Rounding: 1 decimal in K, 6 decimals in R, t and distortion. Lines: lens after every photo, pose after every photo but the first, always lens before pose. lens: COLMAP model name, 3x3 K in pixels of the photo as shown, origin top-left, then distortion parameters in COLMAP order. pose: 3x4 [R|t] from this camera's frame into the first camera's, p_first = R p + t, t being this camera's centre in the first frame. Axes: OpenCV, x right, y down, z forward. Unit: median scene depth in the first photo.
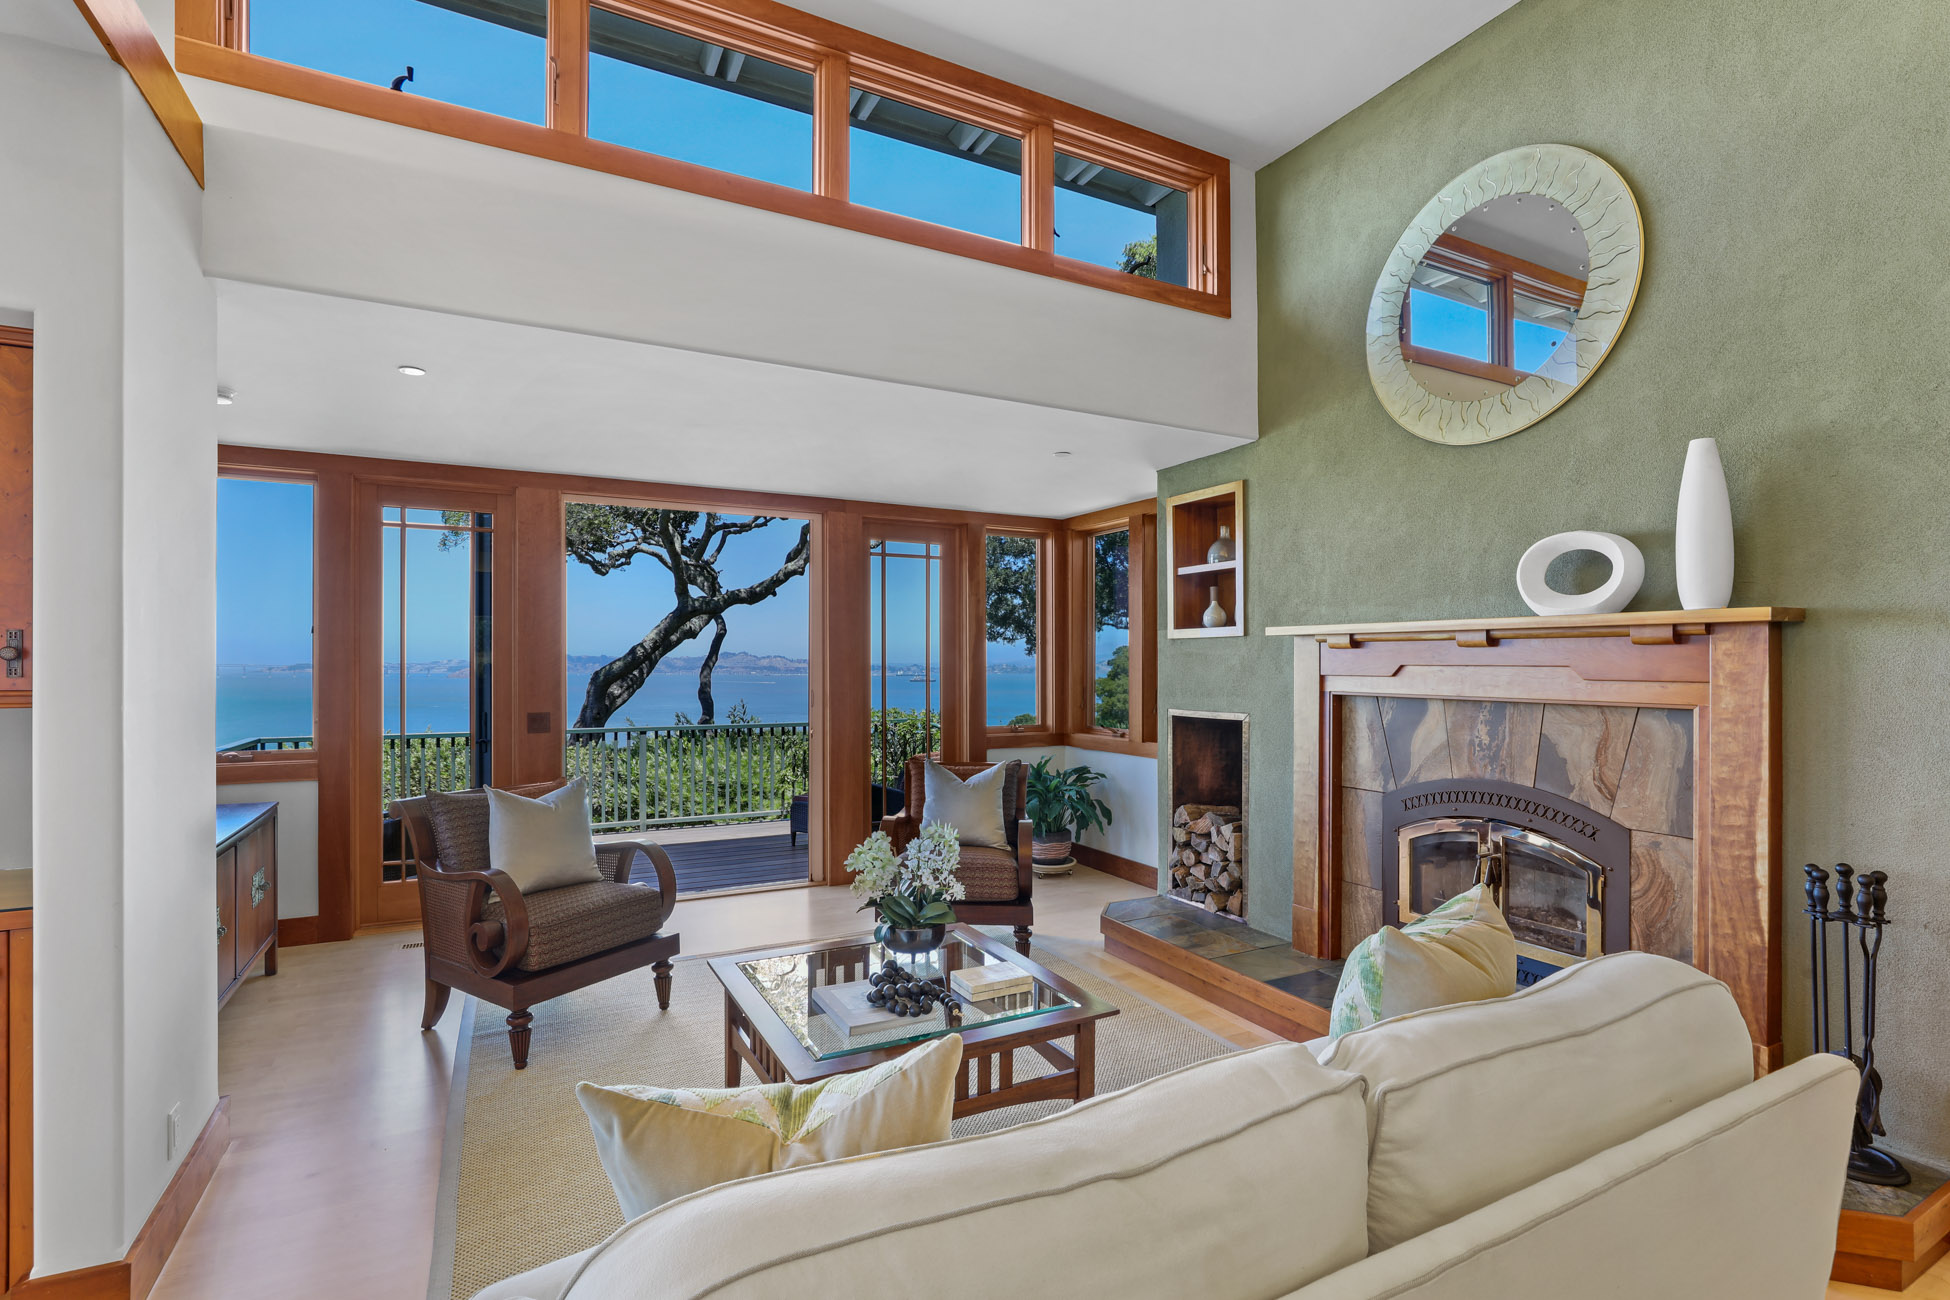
lens RADIAL K [[921.4, 0, 969.7], [0, 921.4, 654.2], [0, 0, 1]] dist [-0.019544, 0.008984]
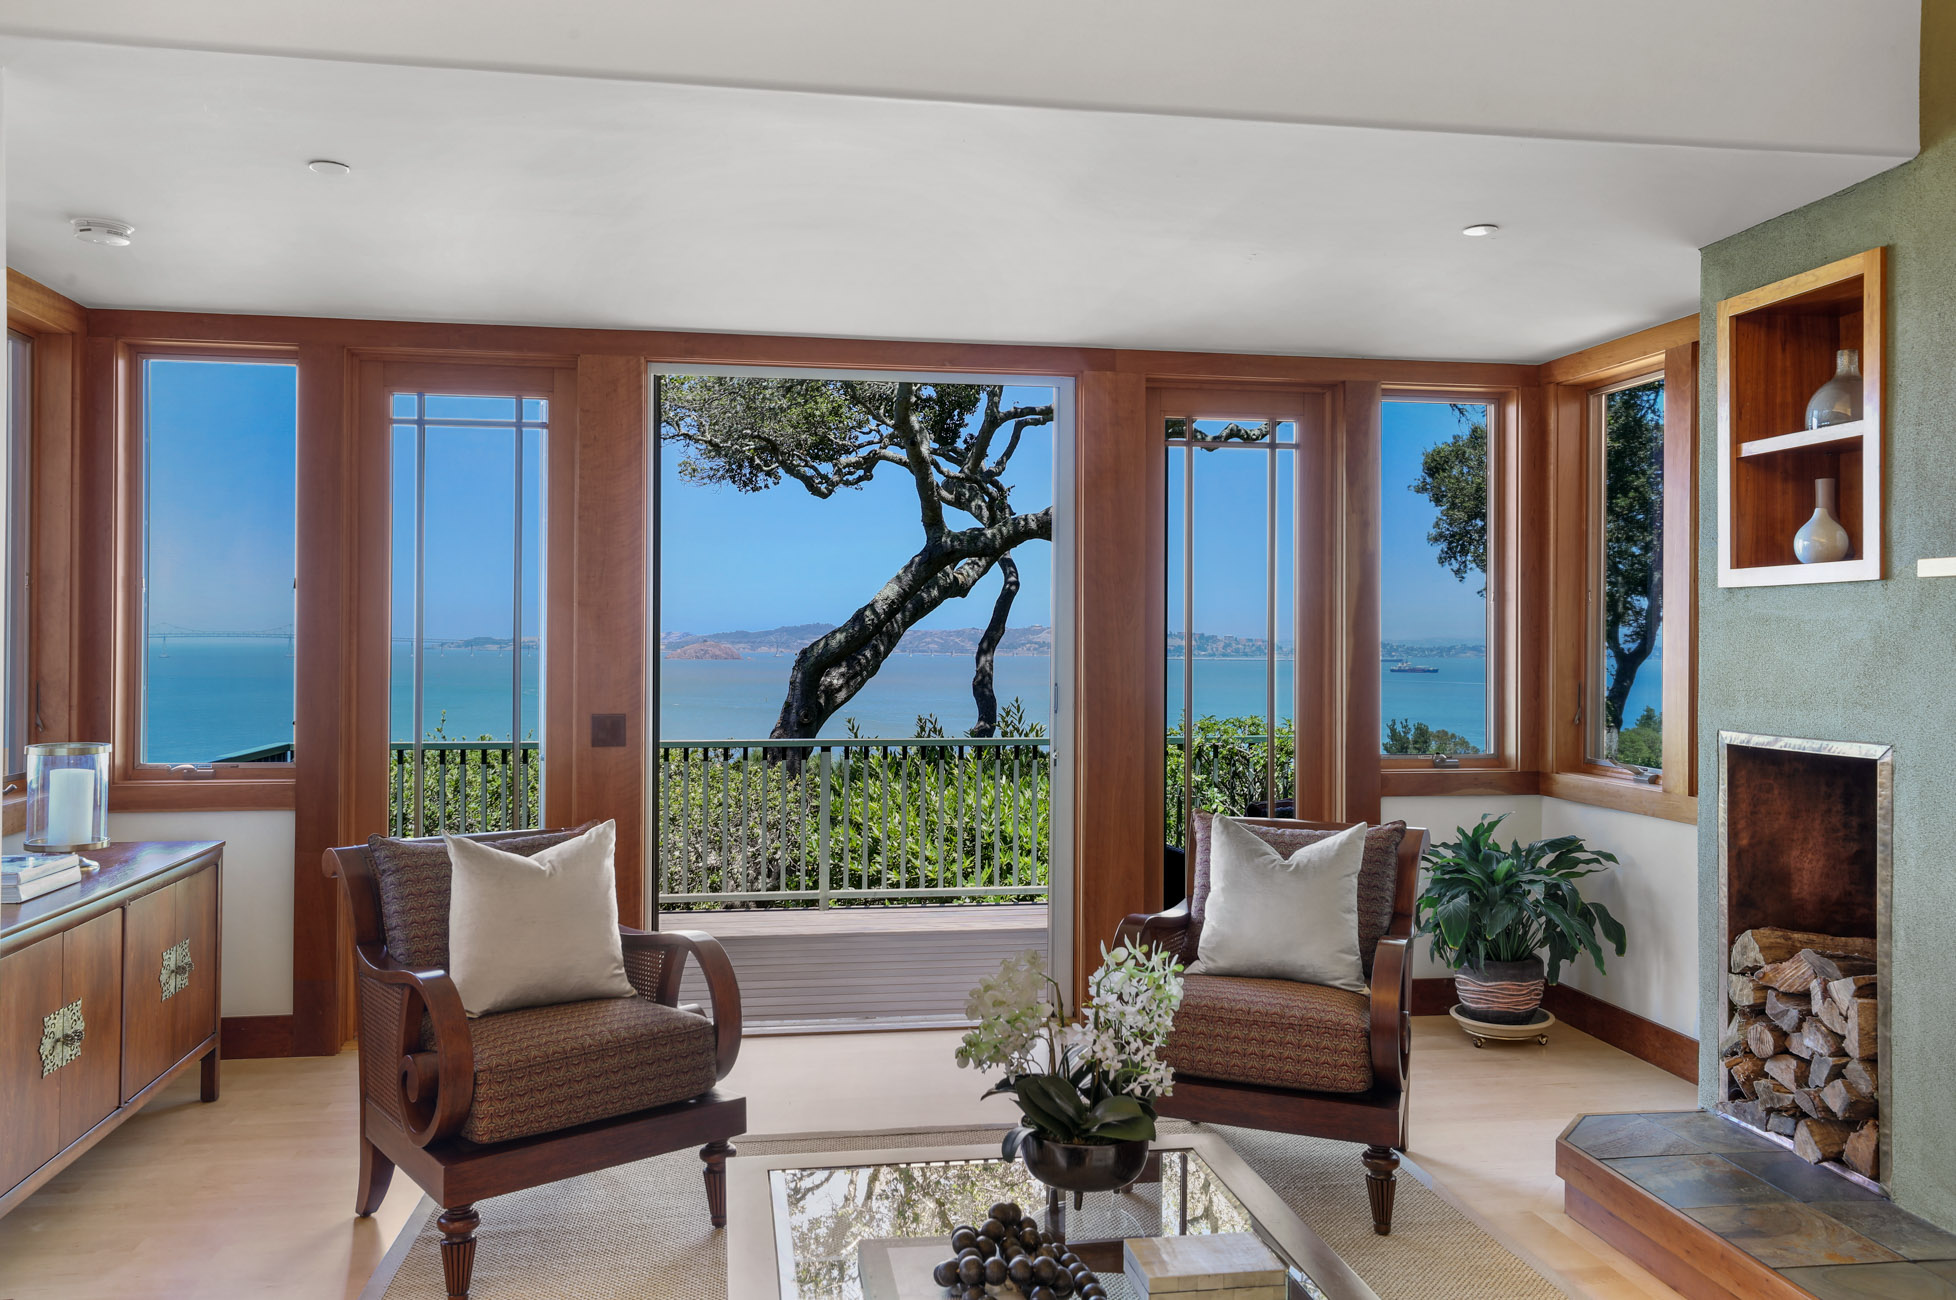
lens RADIAL K [[1519.7, 0, 979.4], [0, 1519.7, 625.7], [0, 0, 1]] dist [0.007770, 0.030753]
pose [[0.947156, 0.000868, -0.320772, 0.118640], [-0.000482, 0.999999, 0.001282, 0.002922], [0.320773, -0.001060, 0.947156, 0.118939]]
